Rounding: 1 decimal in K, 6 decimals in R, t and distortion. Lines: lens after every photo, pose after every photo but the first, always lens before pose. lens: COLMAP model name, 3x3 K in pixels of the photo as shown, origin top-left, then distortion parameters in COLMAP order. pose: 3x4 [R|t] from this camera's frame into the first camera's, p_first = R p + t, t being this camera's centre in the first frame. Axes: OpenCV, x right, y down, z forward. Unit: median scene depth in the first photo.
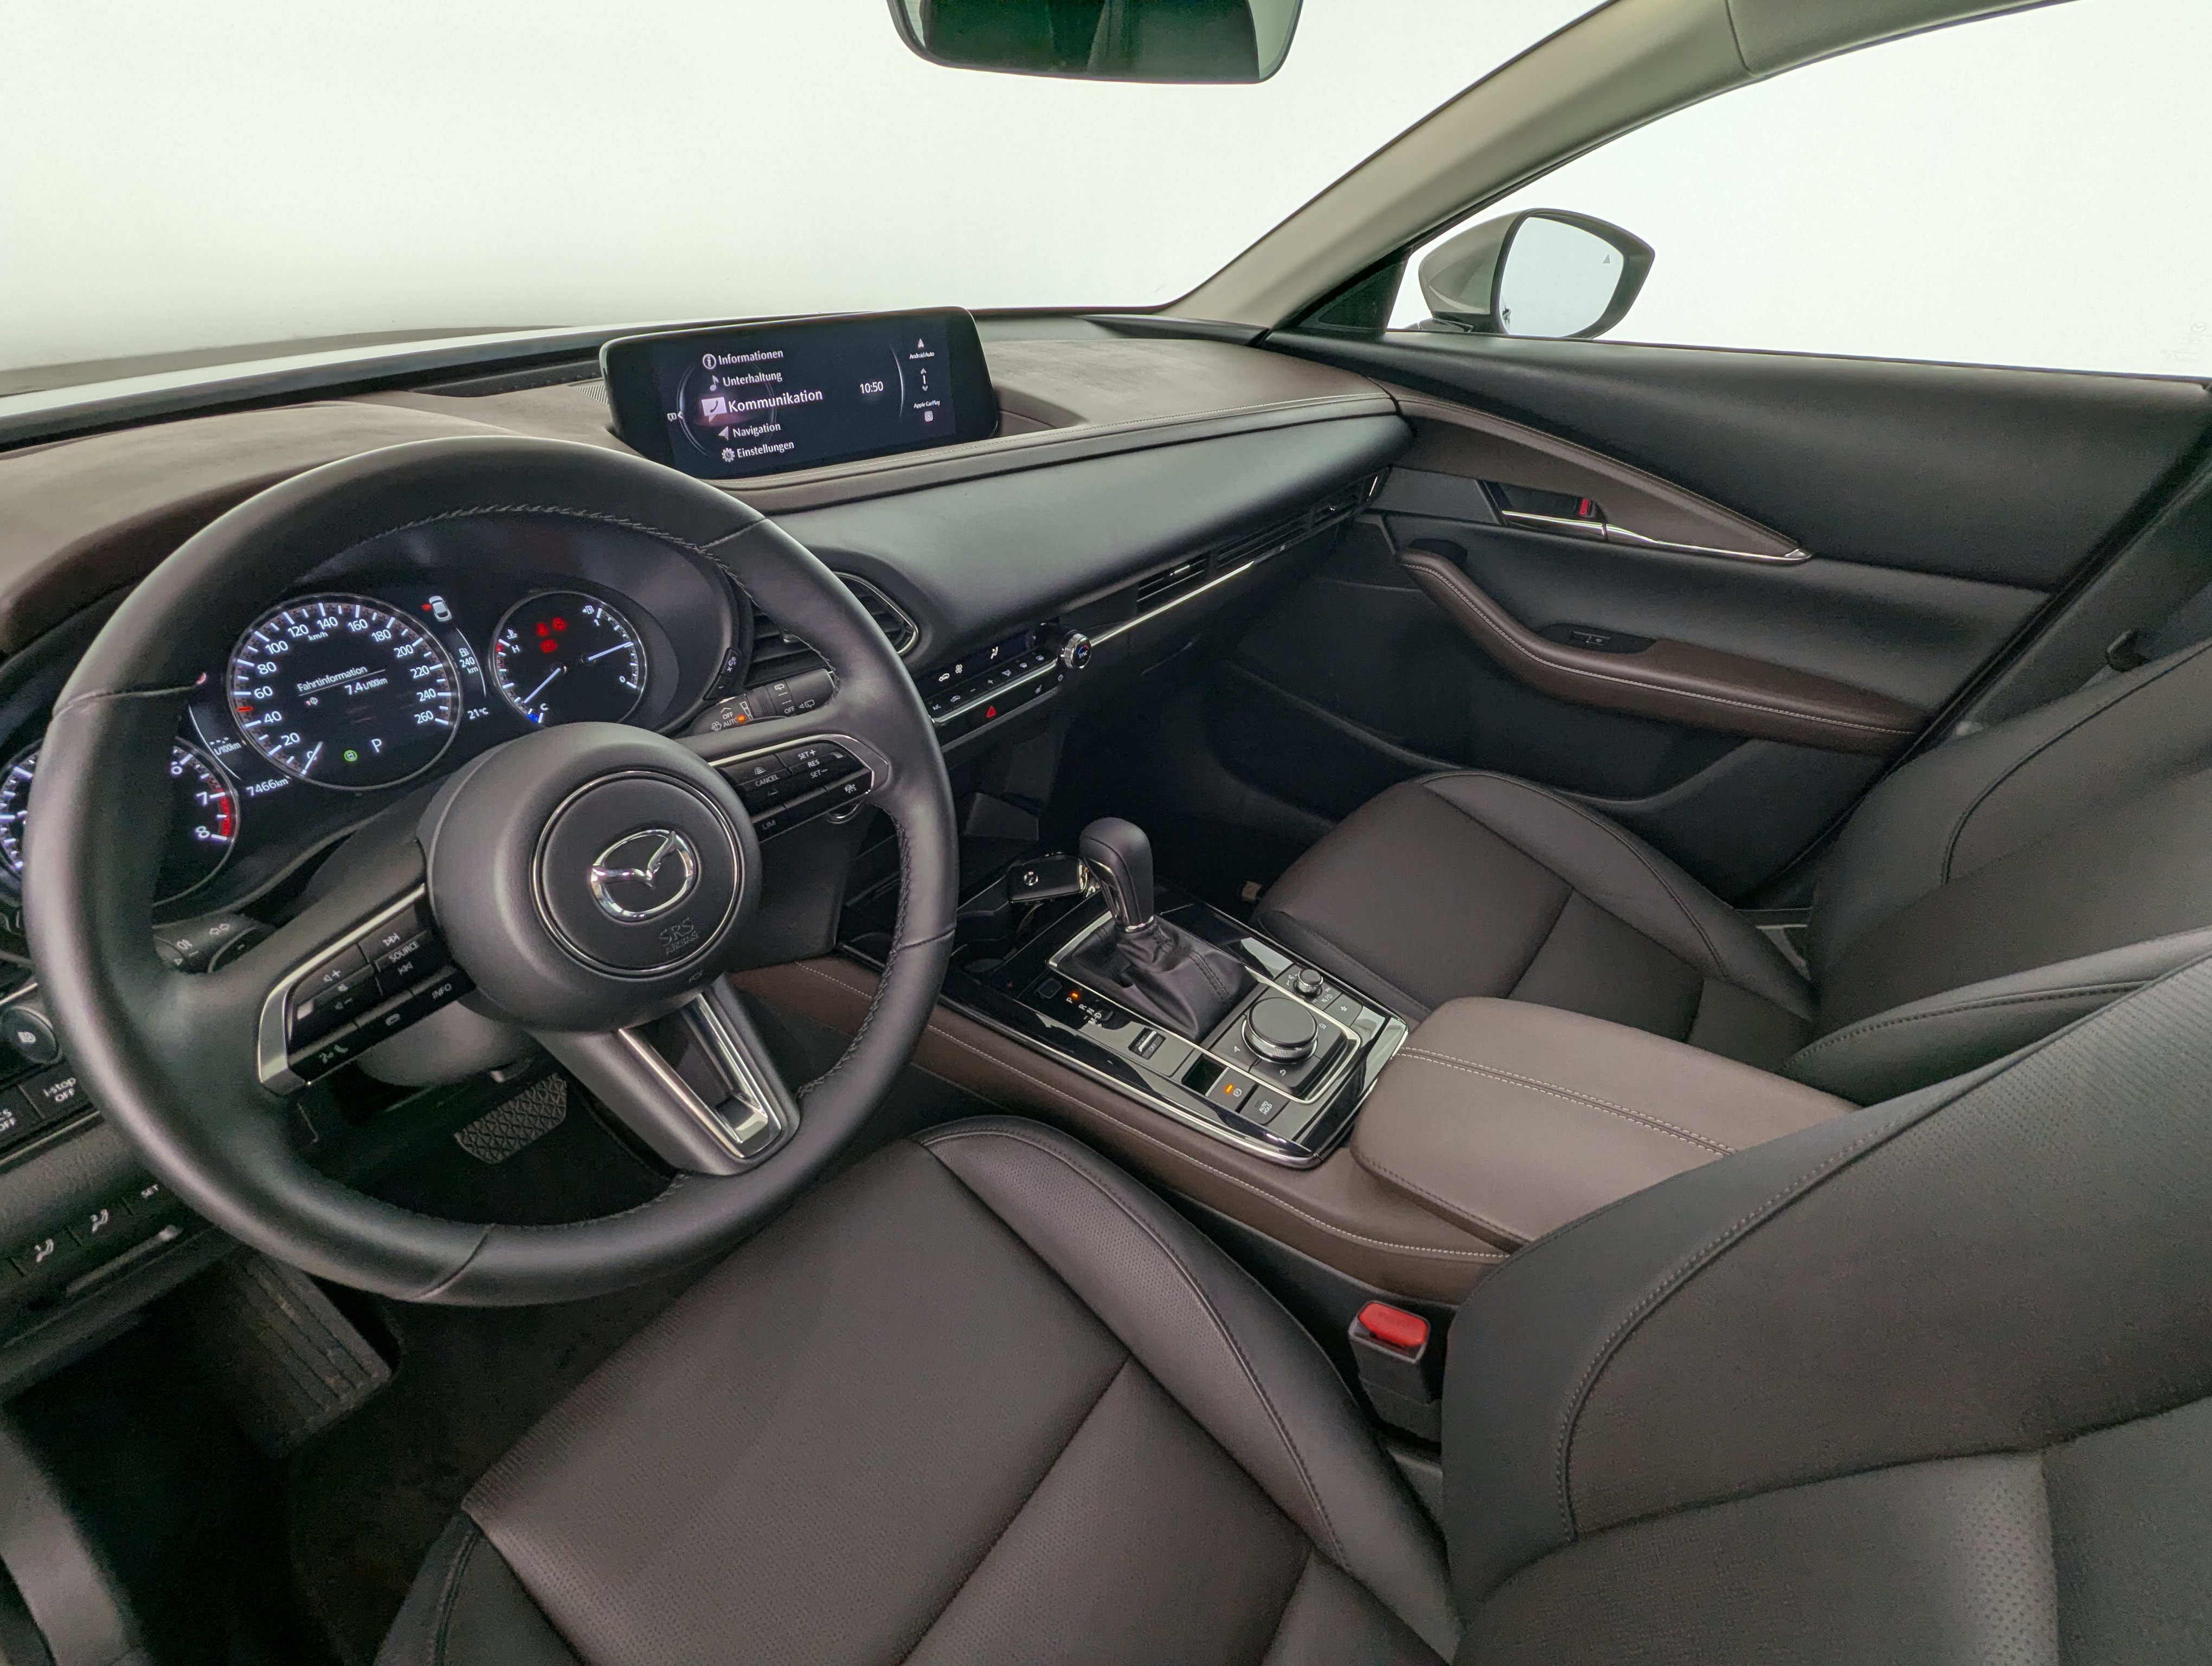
lens RADIAL K [[1054.7, 0, 1114.5], [0, 1054.7, 836.4], [0, 0, 1]] dist [-0.007836, 0.004454]
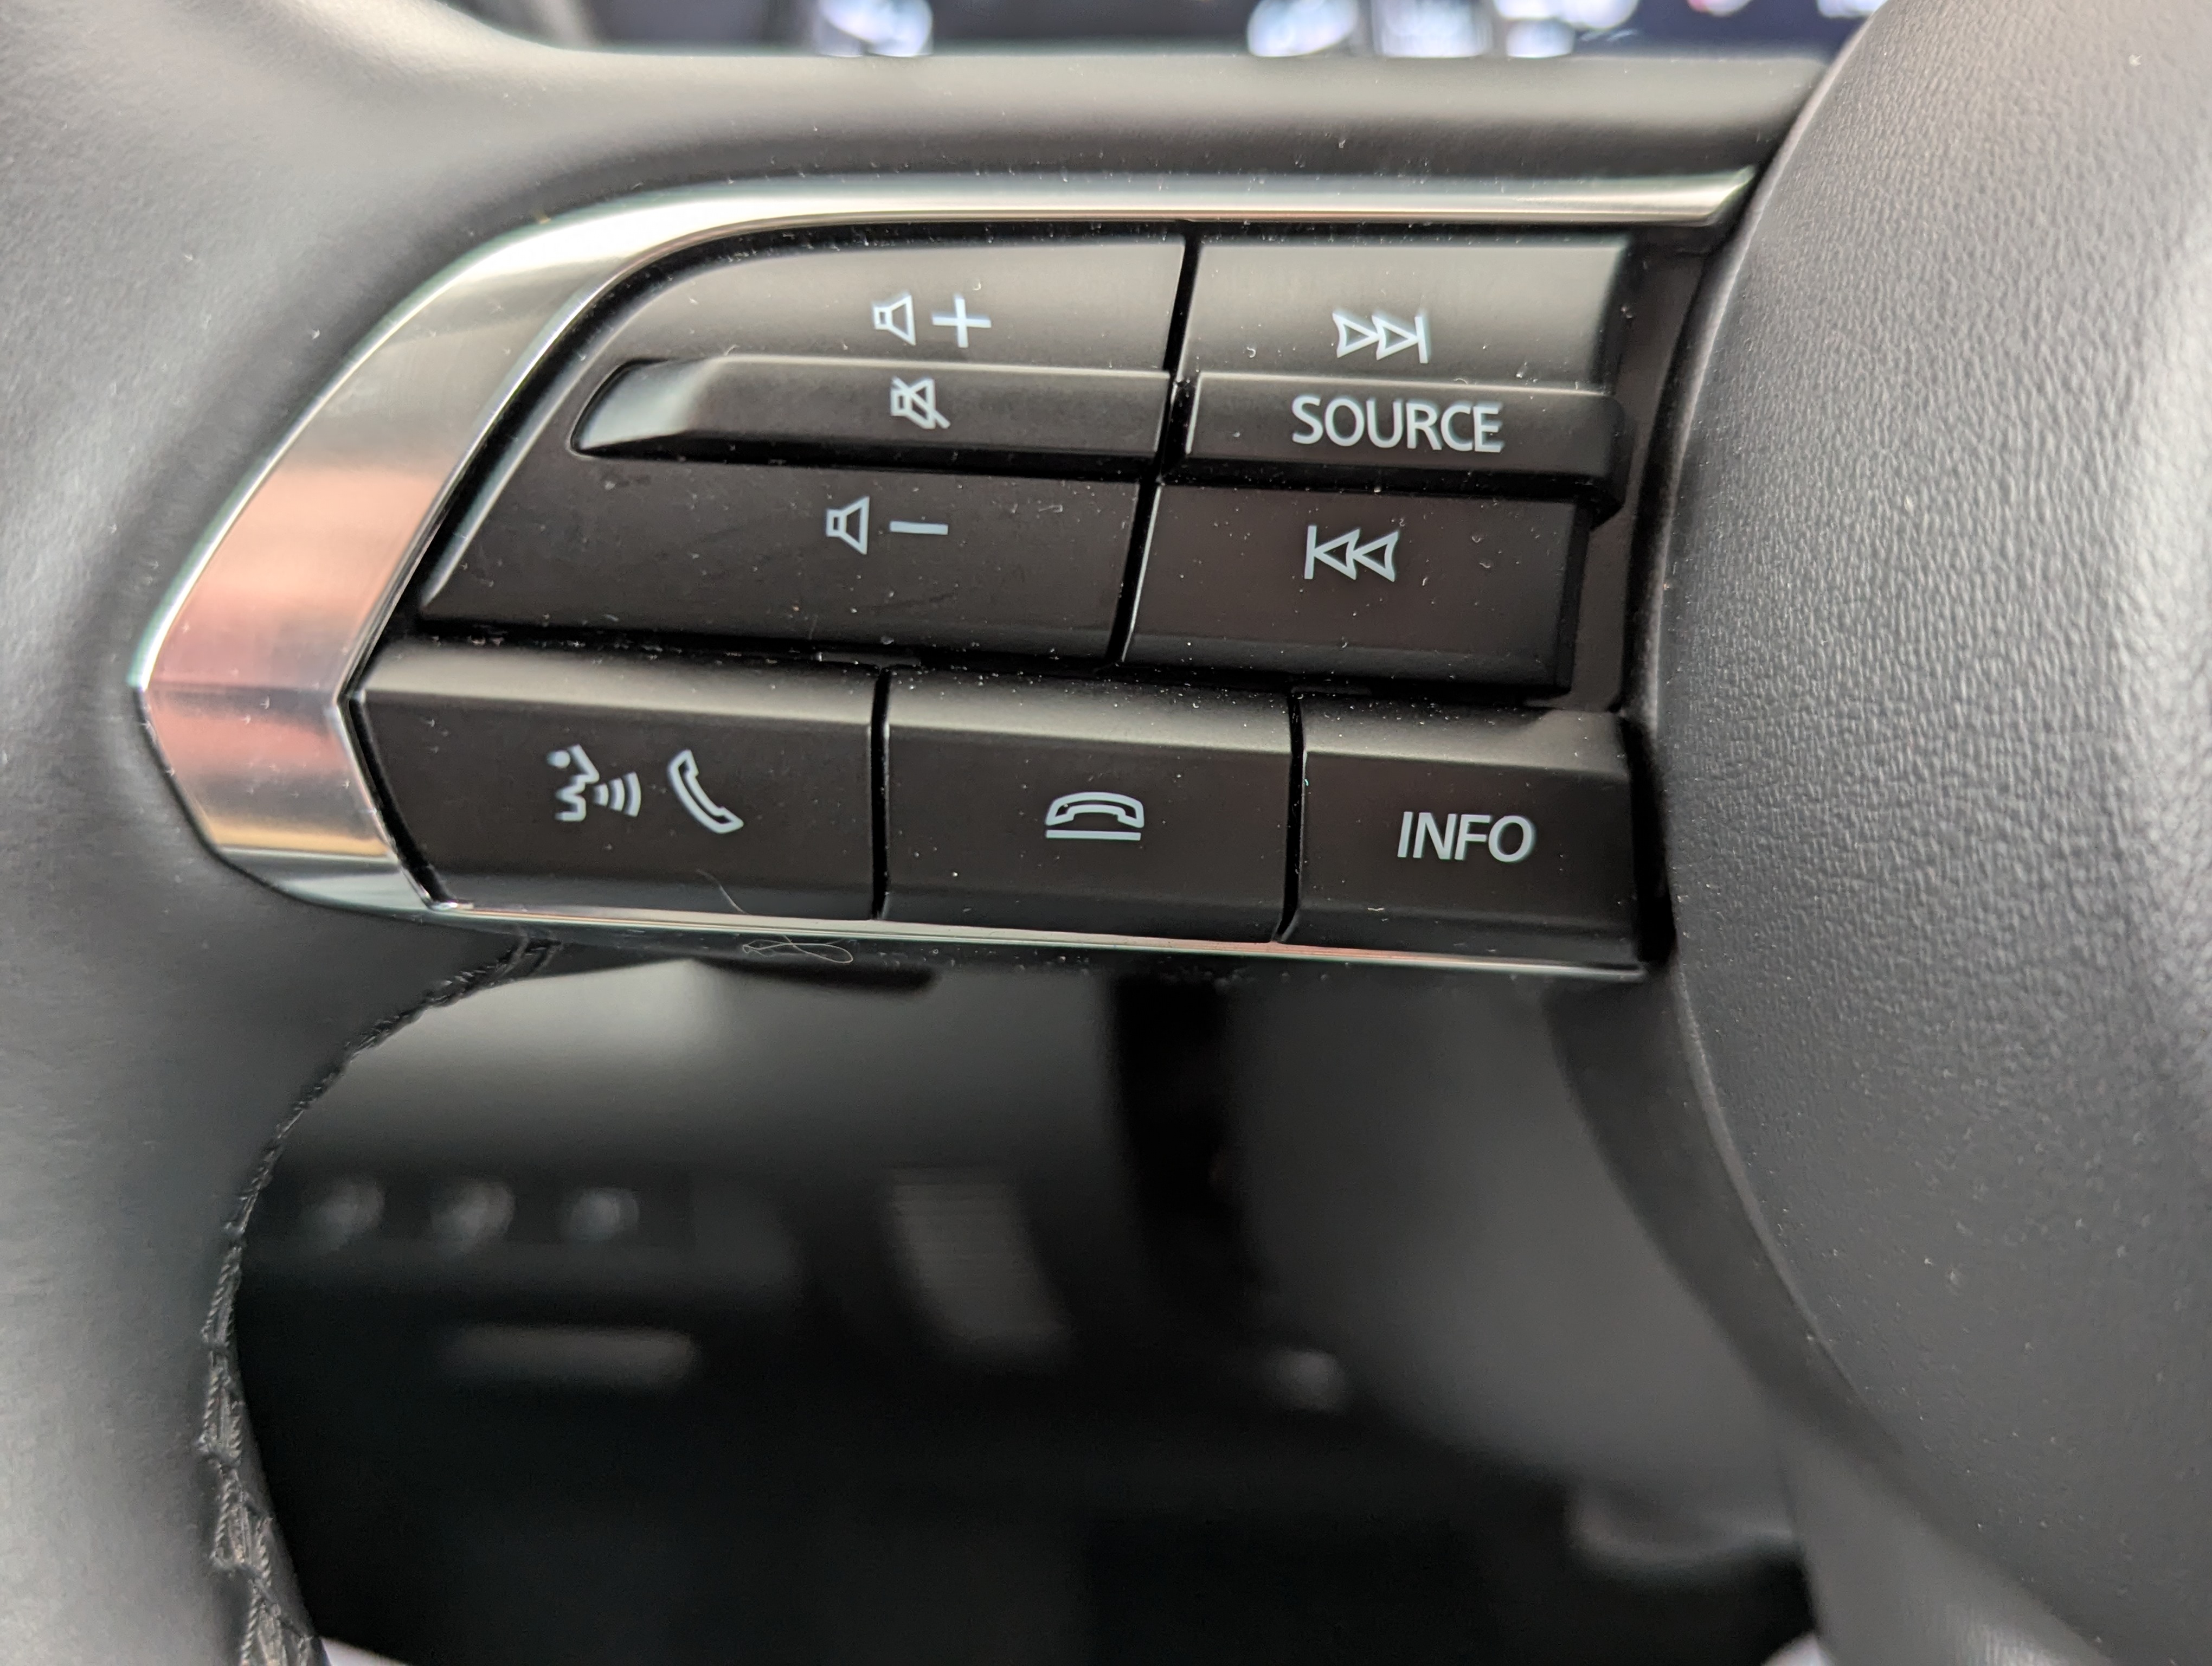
lens RADIAL K [[2052.9, 0, 1109.8], [0, 2052.9, 822.7], [0, 0, 1]] dist [0.027311, 0.000000]
pose [[0.535115, 0.380143, -0.754416, -0.264362], [-0.474247, 0.874213, 0.104120, 0.079790], [0.699101, 0.302063, 0.648086, 0.453449]]
